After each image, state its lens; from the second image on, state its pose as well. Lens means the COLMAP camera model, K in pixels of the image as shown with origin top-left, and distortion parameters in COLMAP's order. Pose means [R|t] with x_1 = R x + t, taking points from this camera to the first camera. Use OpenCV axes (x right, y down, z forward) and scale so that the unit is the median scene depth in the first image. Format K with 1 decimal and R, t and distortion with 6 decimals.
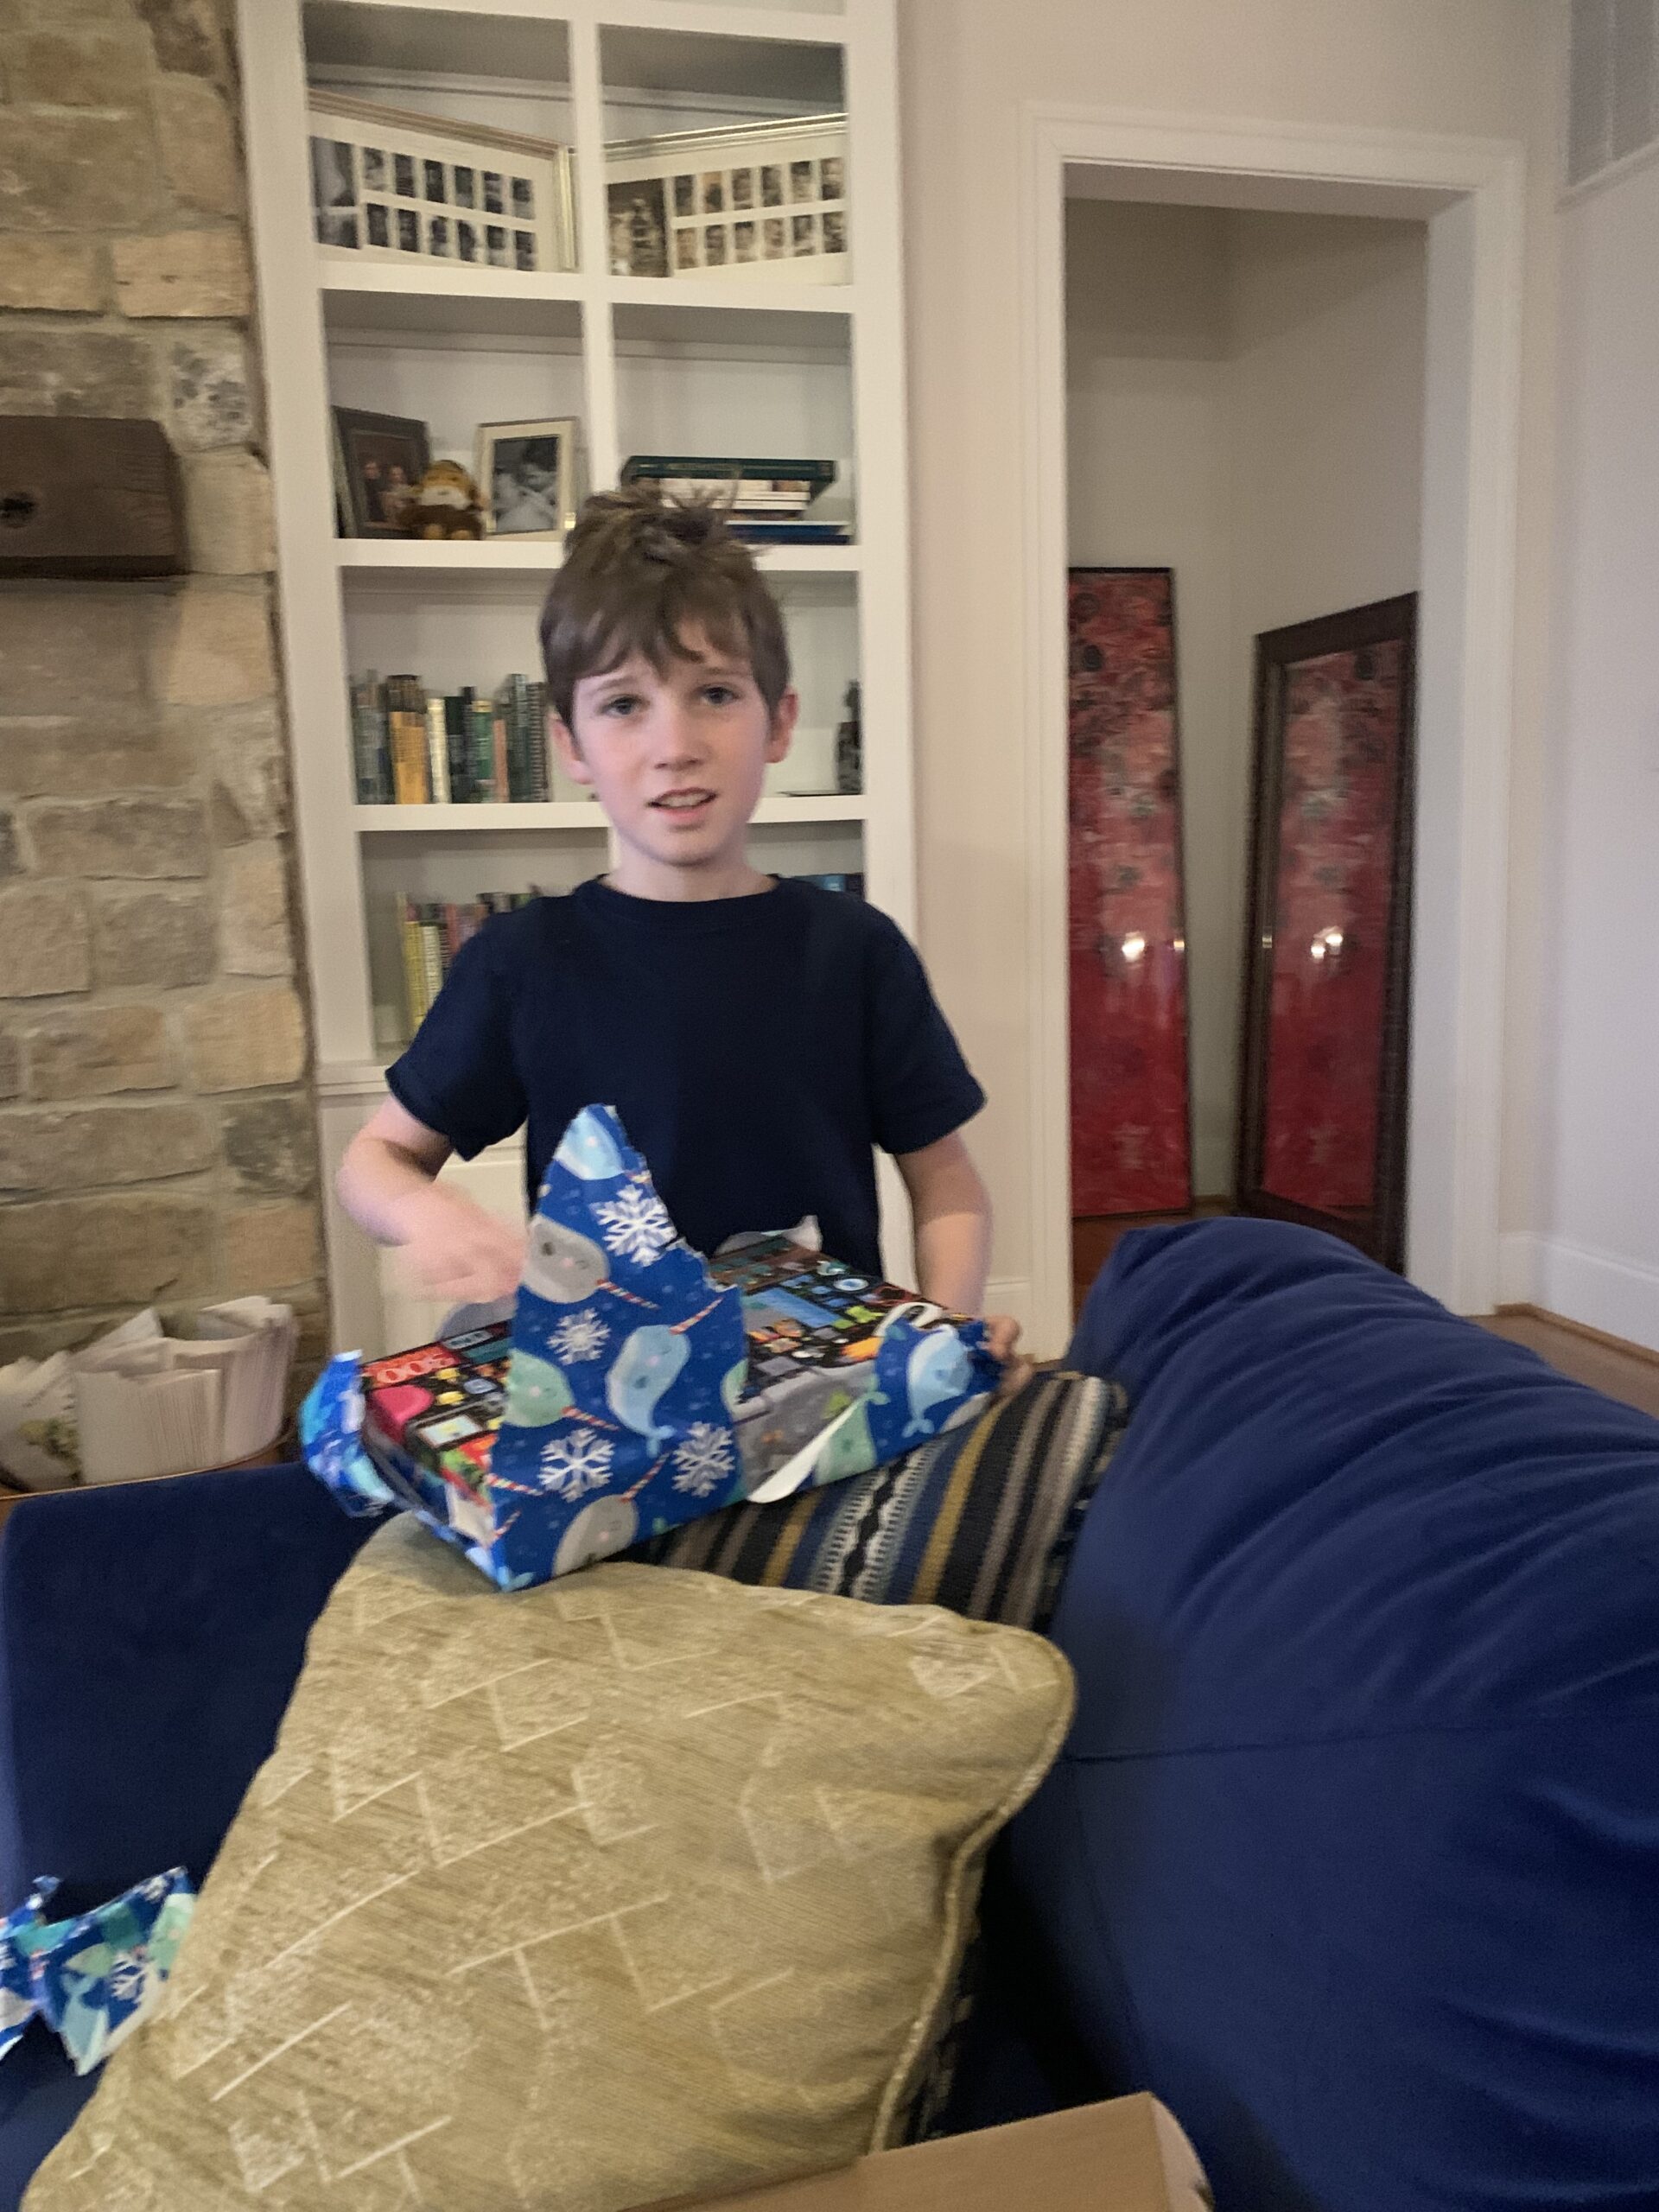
lens RADIAL K [[1697.2, 0, 828.9], [0, 1697.2, 1112.4], [0, 0, 1]] dist [0.028626, -0.017981]
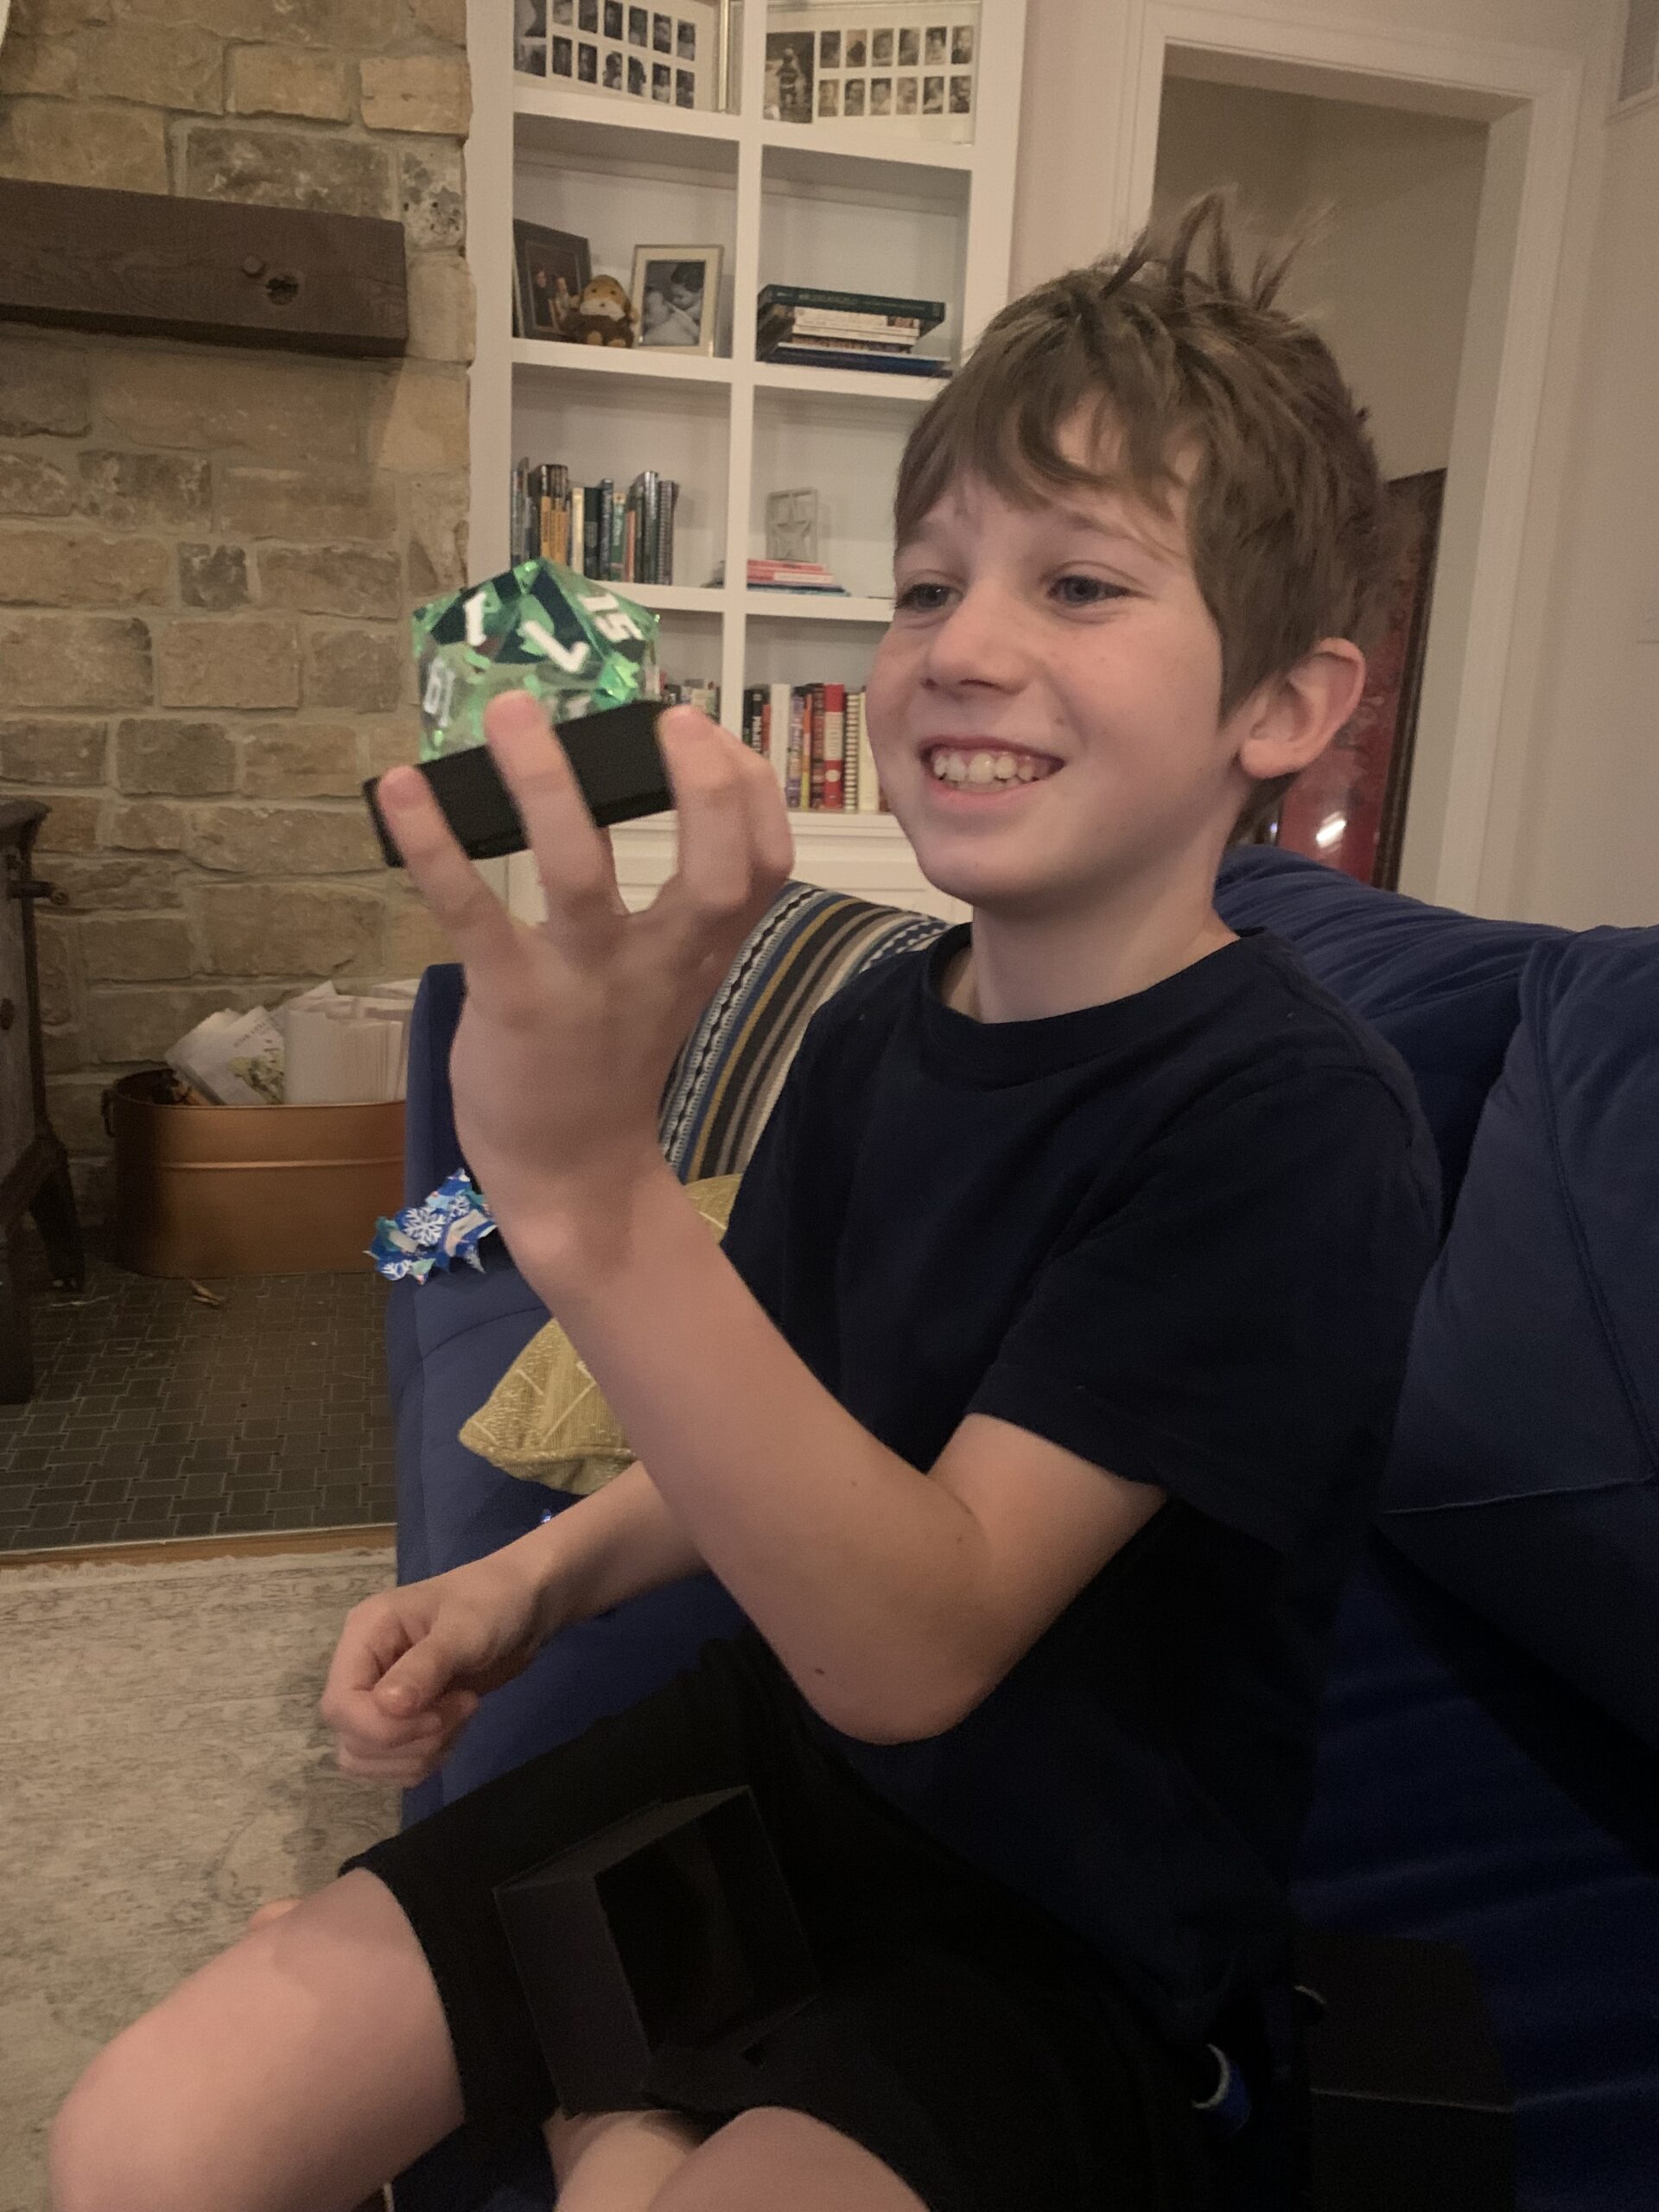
lens RADIAL K [[1697.2, 0, 821.7], [0, 1697.2, 1097.9], [0, 0, 1]] dist [0.028626, -0.017981]
pose [[0.996912, 0.078282, 0.006255, -0.044886], [-0.078528, 0.994465, 0.069812, 0.074380], [-0.000755, -0.070087, 0.997541, -0.178743]]
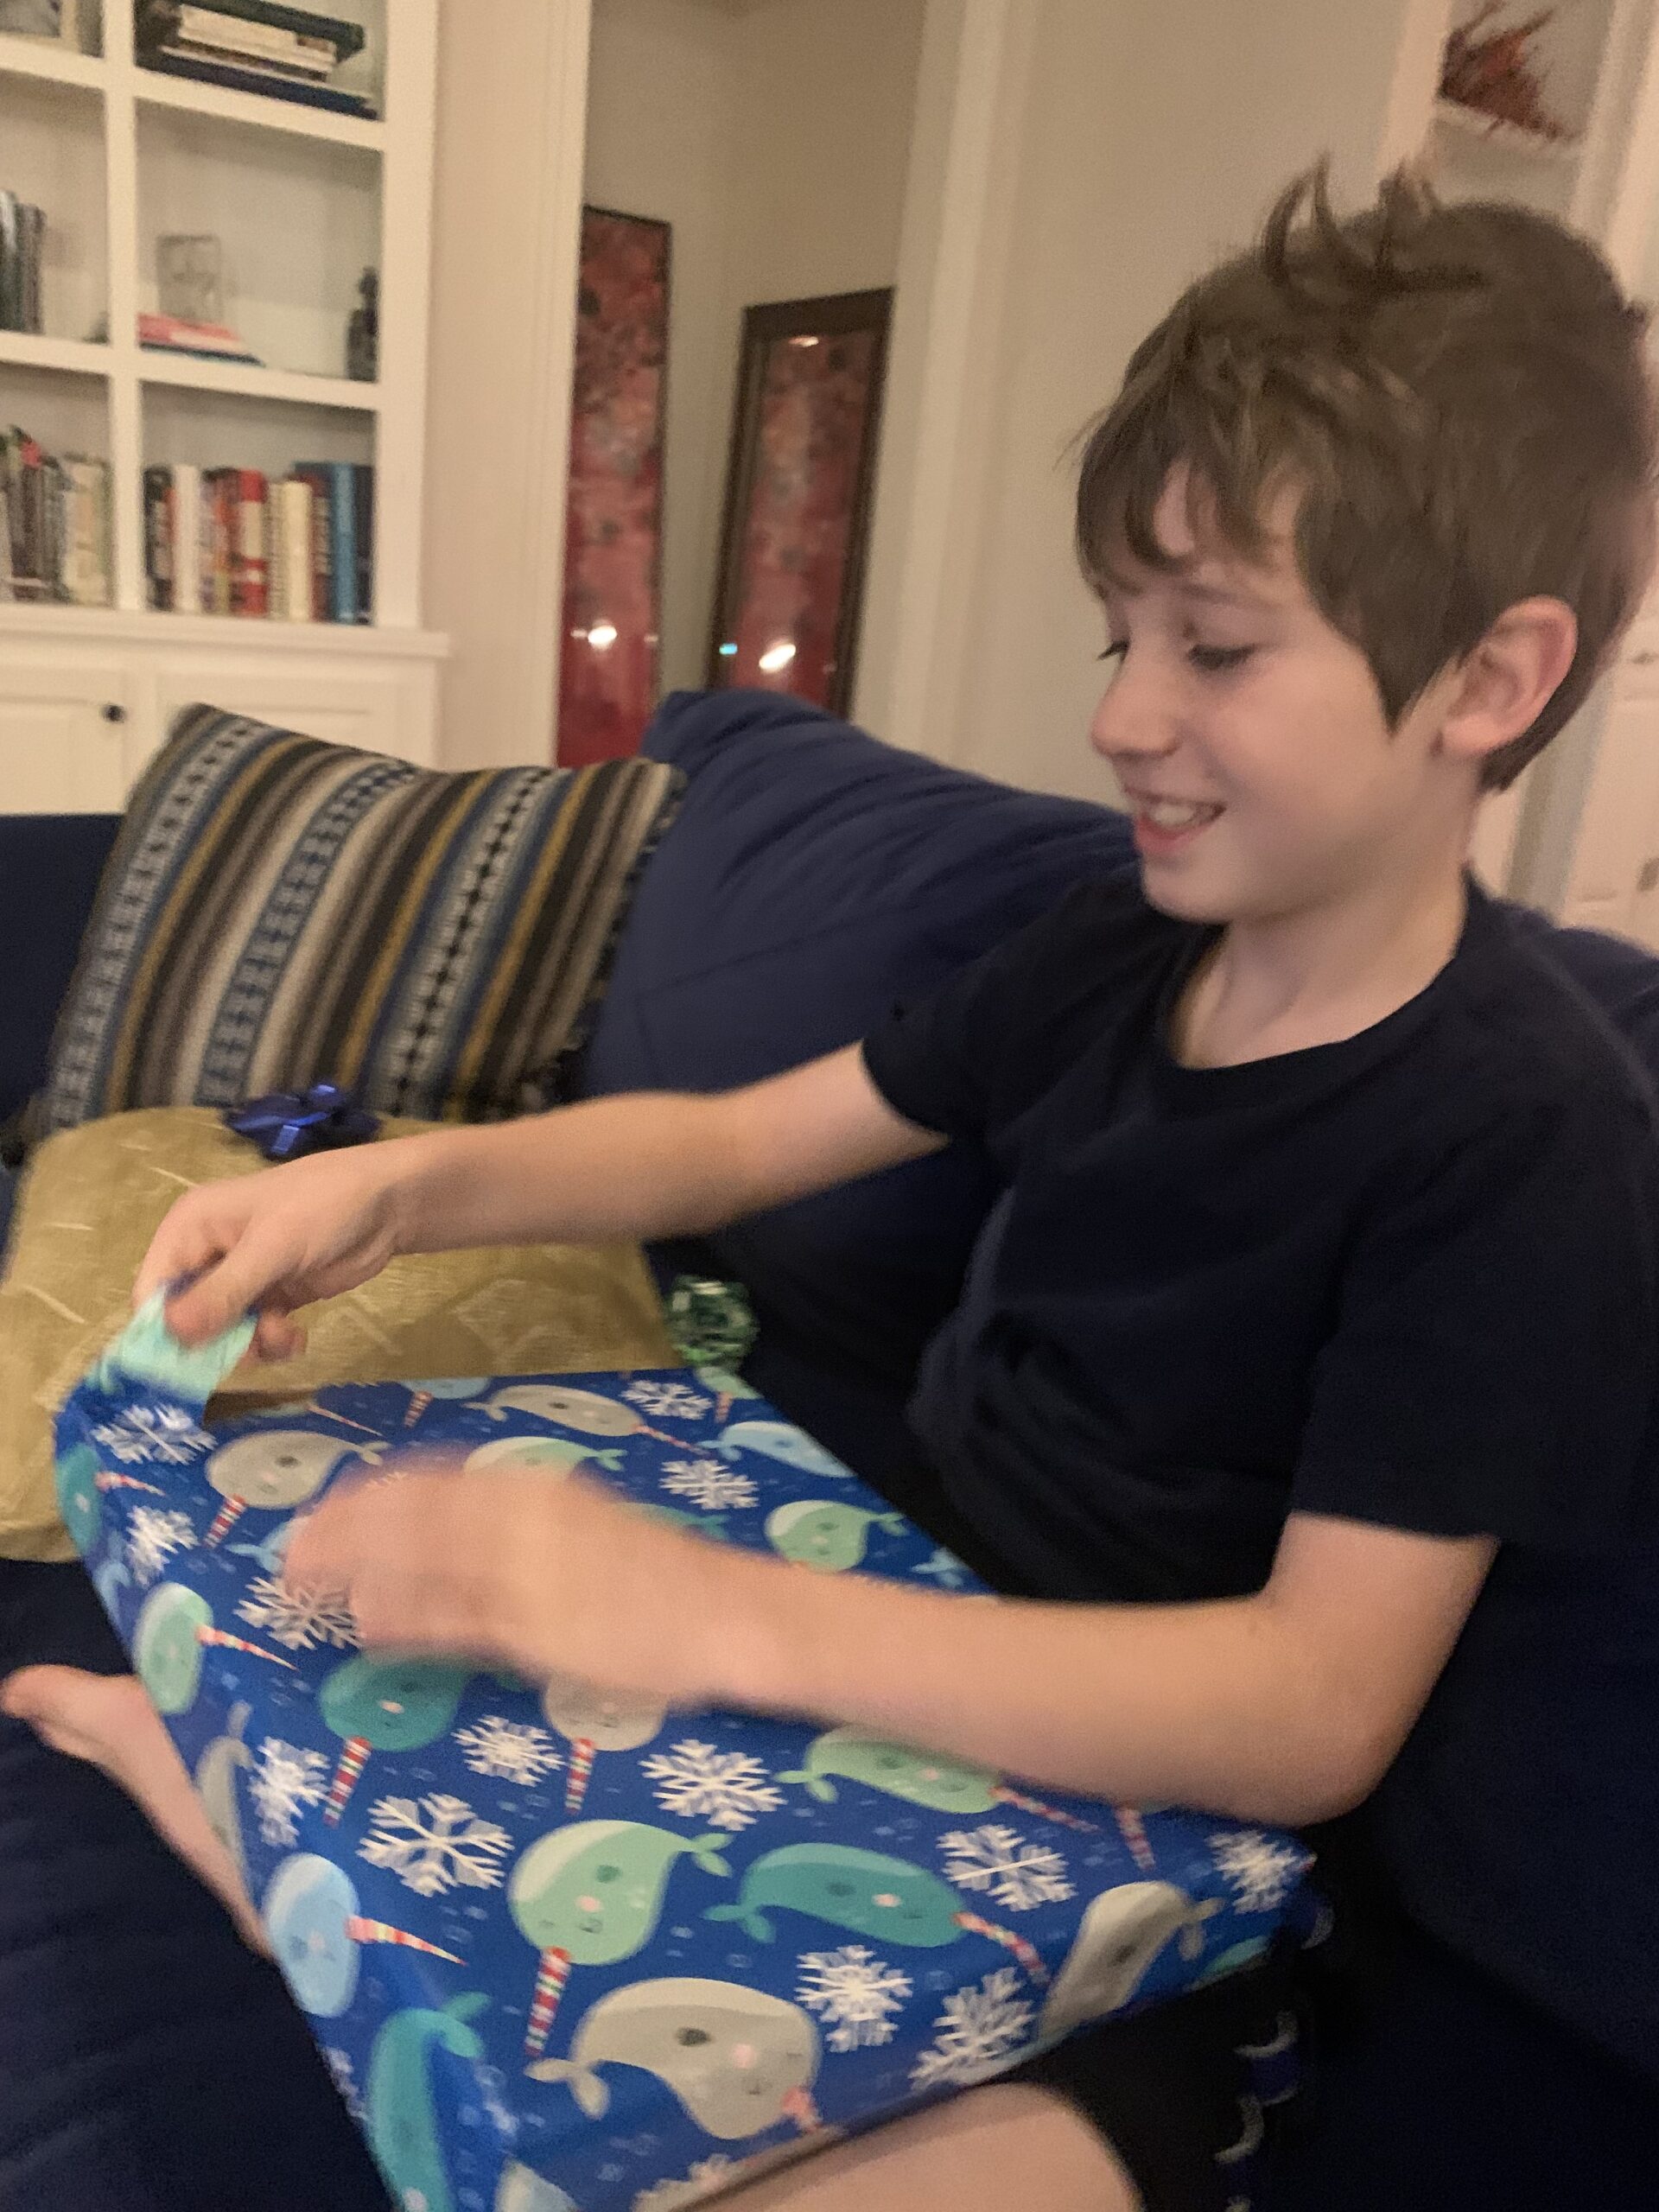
lens RADIAL K [[1697.2, 0, 809.1], [0, 1697.2, 1103.2], [0, 0, 1]] dist [0.028626, -0.017981]
pose [[0.946756, 0.030541, 0.320500, -0.052496], [-0.083154, 0.984910, 0.151782, 0.063164], [-0.311028, -0.170351, 0.935009, -0.123595]]
